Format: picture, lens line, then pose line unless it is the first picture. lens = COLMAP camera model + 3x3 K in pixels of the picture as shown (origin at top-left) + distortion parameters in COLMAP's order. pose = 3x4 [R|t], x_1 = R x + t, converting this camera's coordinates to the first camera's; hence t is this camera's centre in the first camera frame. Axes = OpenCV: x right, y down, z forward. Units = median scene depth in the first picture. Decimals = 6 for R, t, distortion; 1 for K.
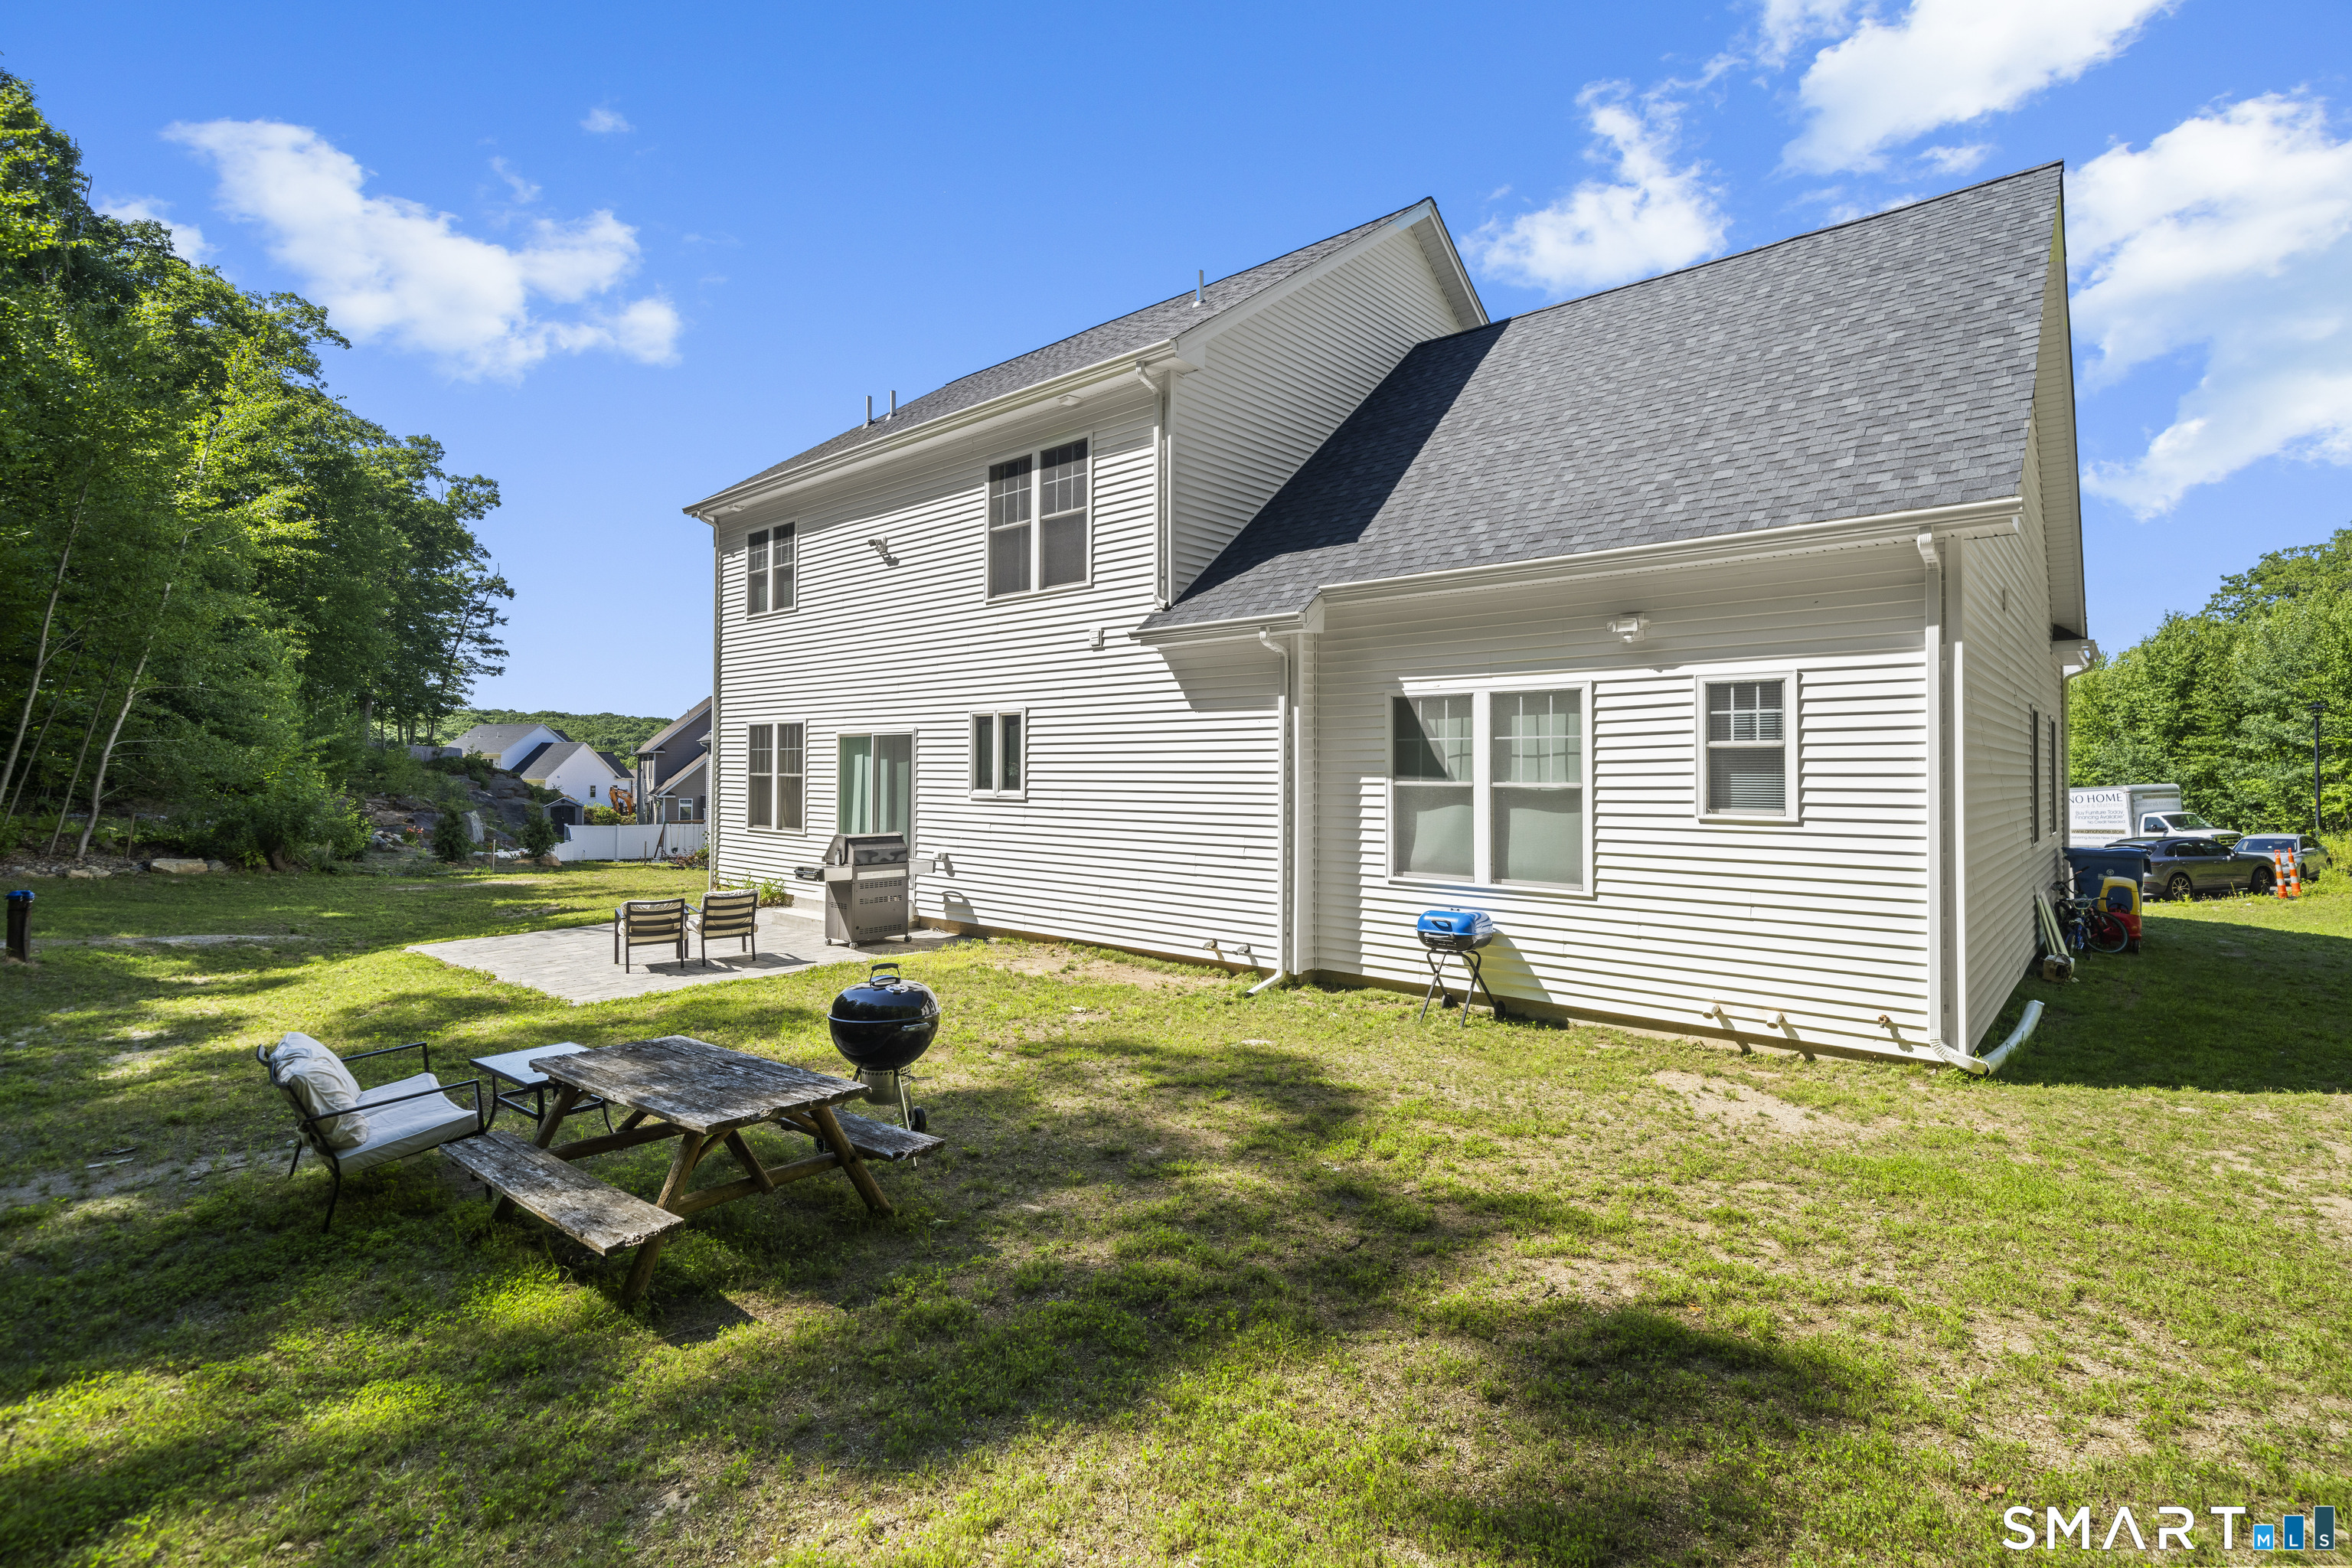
lens RADIAL K [[1098.1, 0, 1192.4], [0, 1098.1, 789.3], [0, 0, 1]] dist [0.001988, 0.000514]
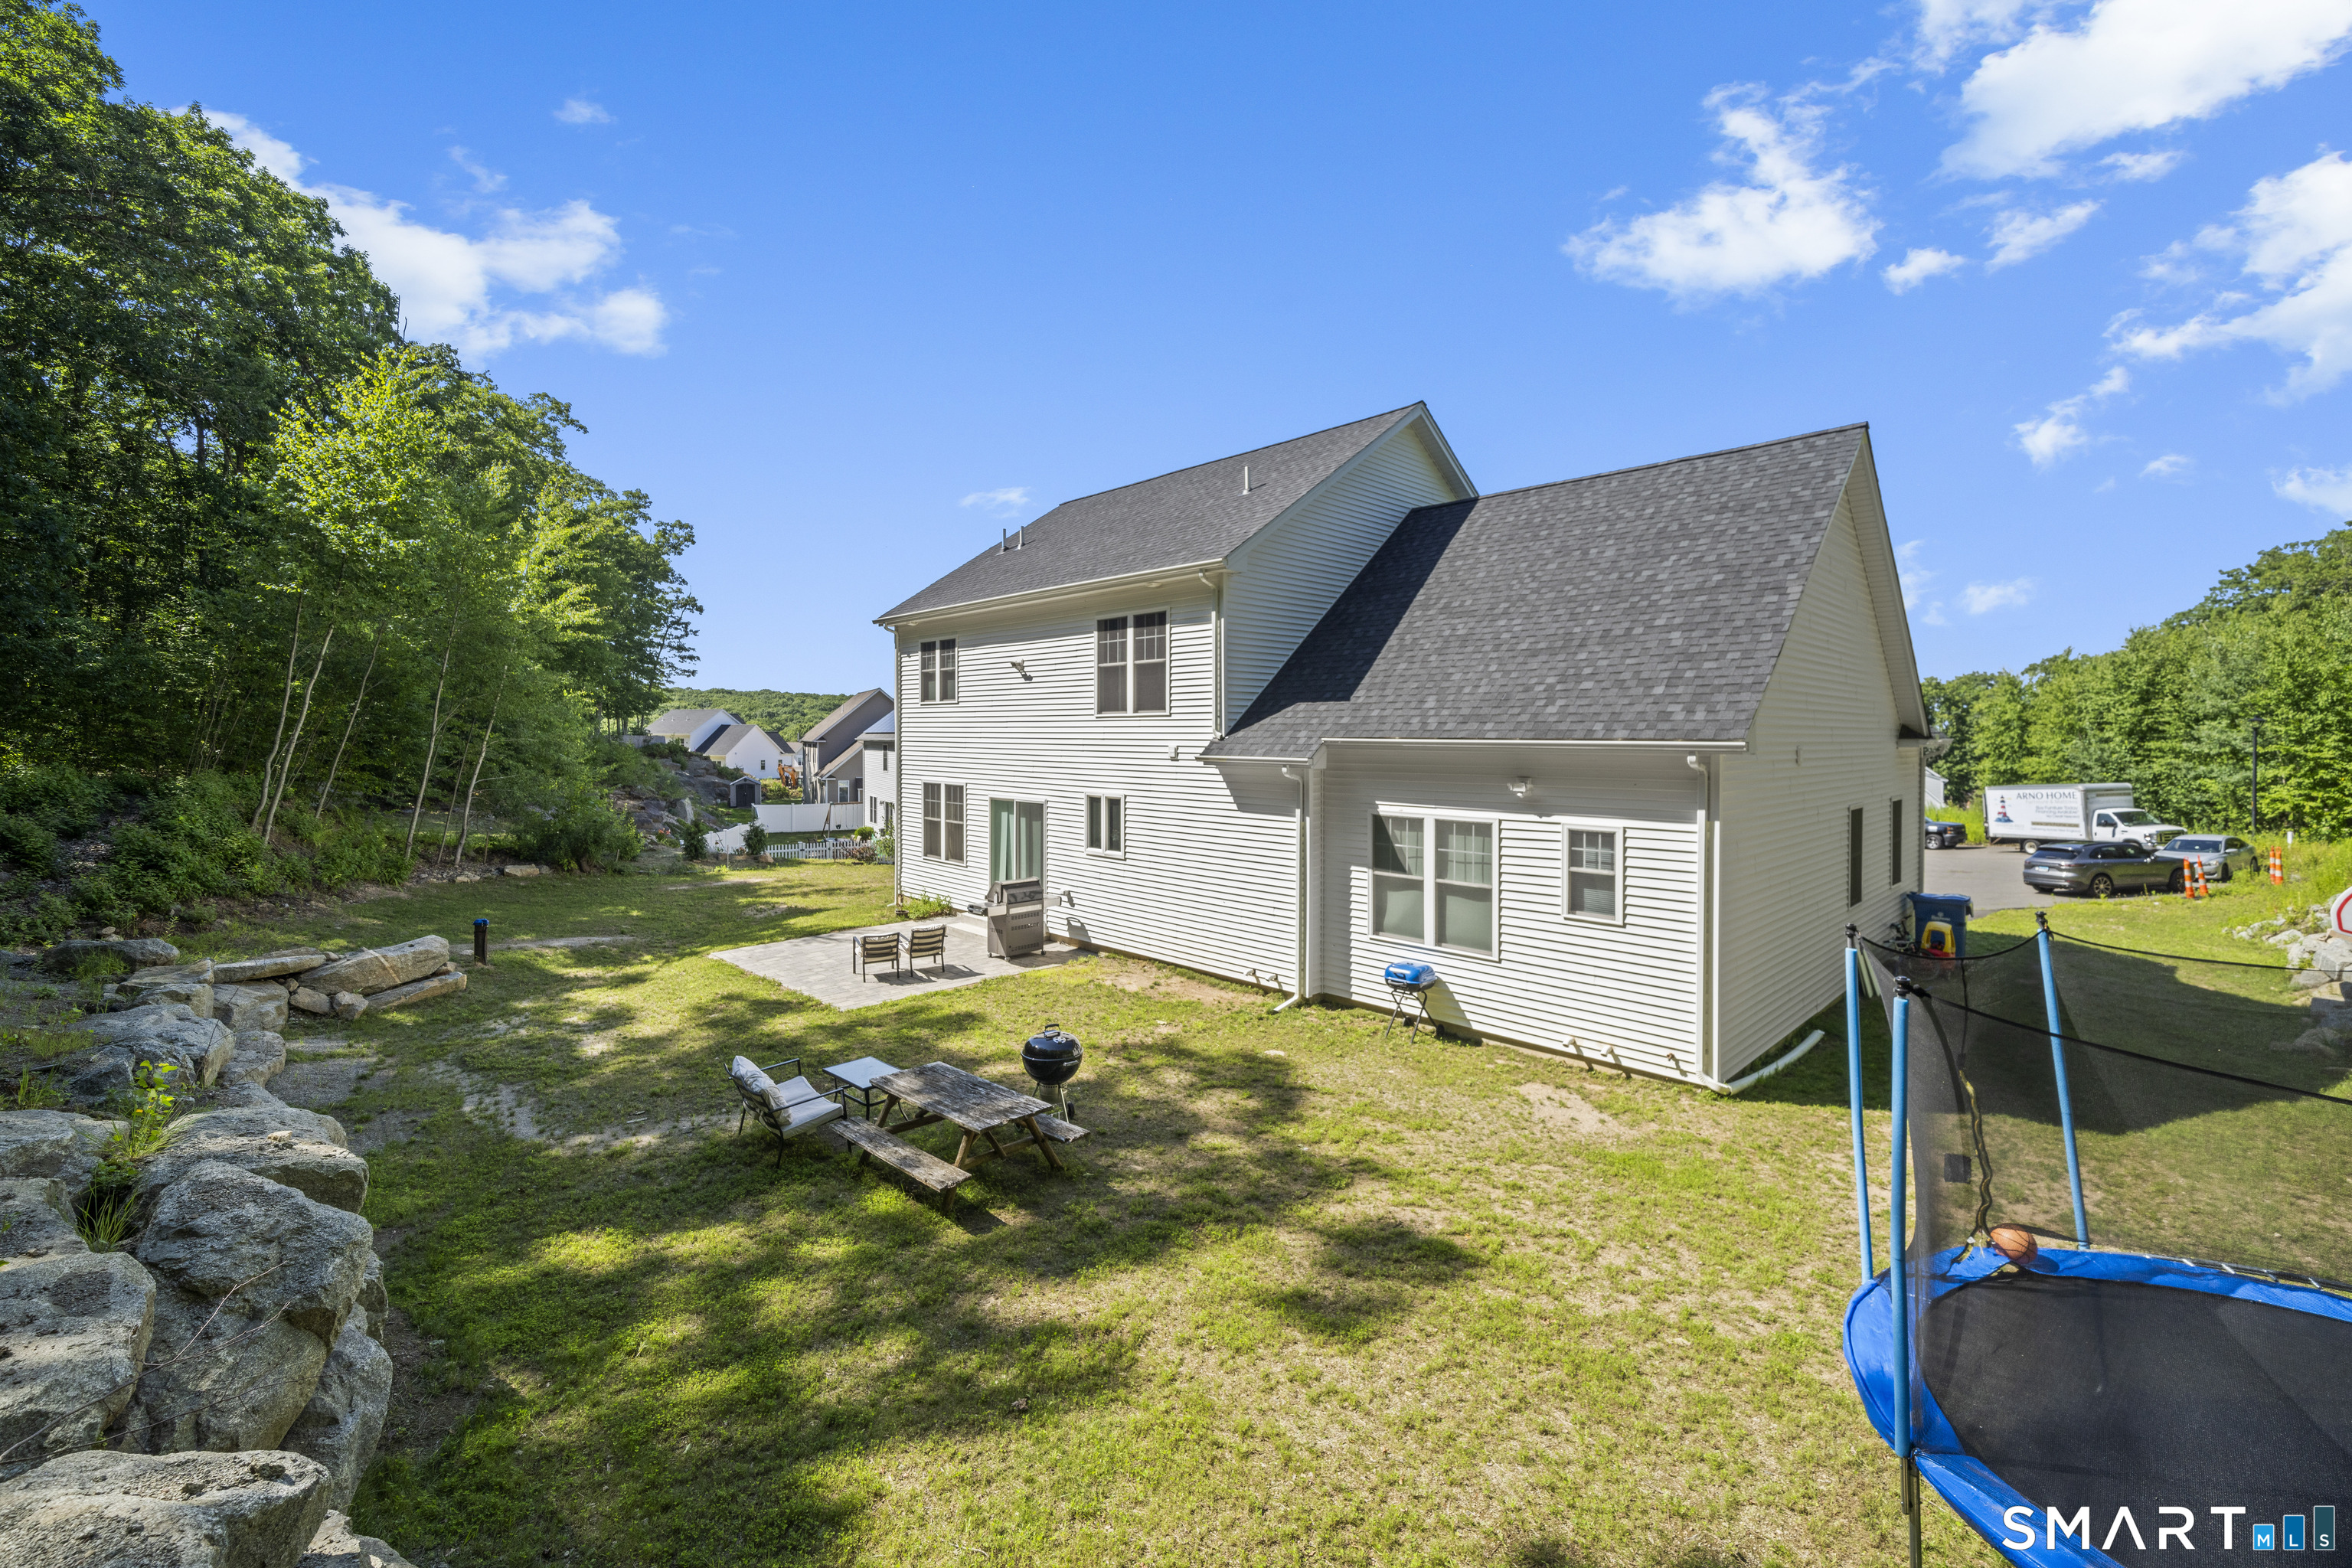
lens RADIAL K [[970.4, 0, 1176.0], [0, 970.4, 784.0], [0, 0, 1]] dist [0.000247, 0.000066]
pose [[0.995933, -0.001465, -0.090086, 0.030775], [0.004539, 0.999414, 0.033931, -0.140789], [0.089983, -0.034202, 0.995356, -0.265051]]
